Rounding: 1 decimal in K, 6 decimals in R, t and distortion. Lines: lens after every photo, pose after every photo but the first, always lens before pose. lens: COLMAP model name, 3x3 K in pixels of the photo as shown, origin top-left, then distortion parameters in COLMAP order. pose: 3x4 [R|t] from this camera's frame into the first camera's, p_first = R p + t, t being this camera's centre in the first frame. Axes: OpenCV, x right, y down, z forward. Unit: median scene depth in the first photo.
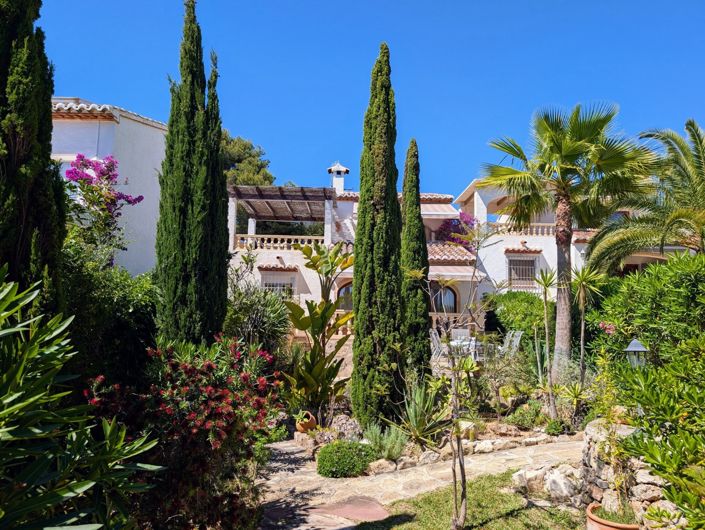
lens RADIAL K [[507.7, 0, 350.0], [0, 507.7, 265.4], [0, 0, 1]] dist [0.026498, -0.023551]
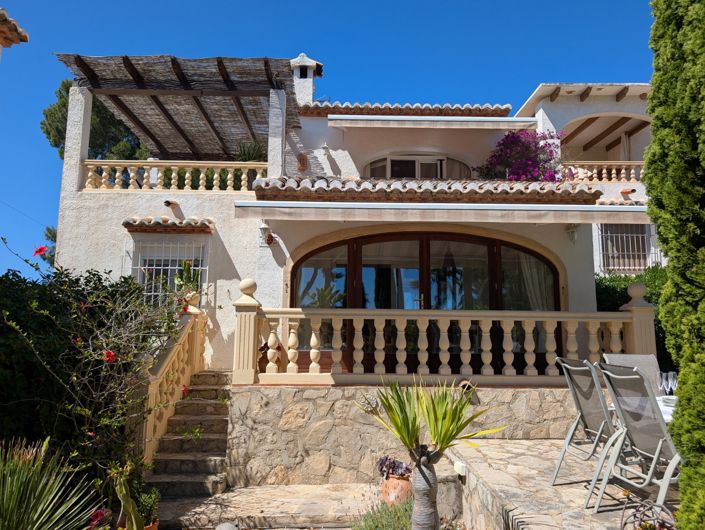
lens RADIAL K [[507.7, 0, 354.6], [0, 507.7, 263.0], [0, 0, 1]] dist [0.026498, -0.023551]
pose [[0.999316, -0.015147, 0.033747, 0.013823], [0.016193, 0.999390, -0.030939, 0.055495], [-0.033257, 0.031465, 0.998951, 0.510833]]
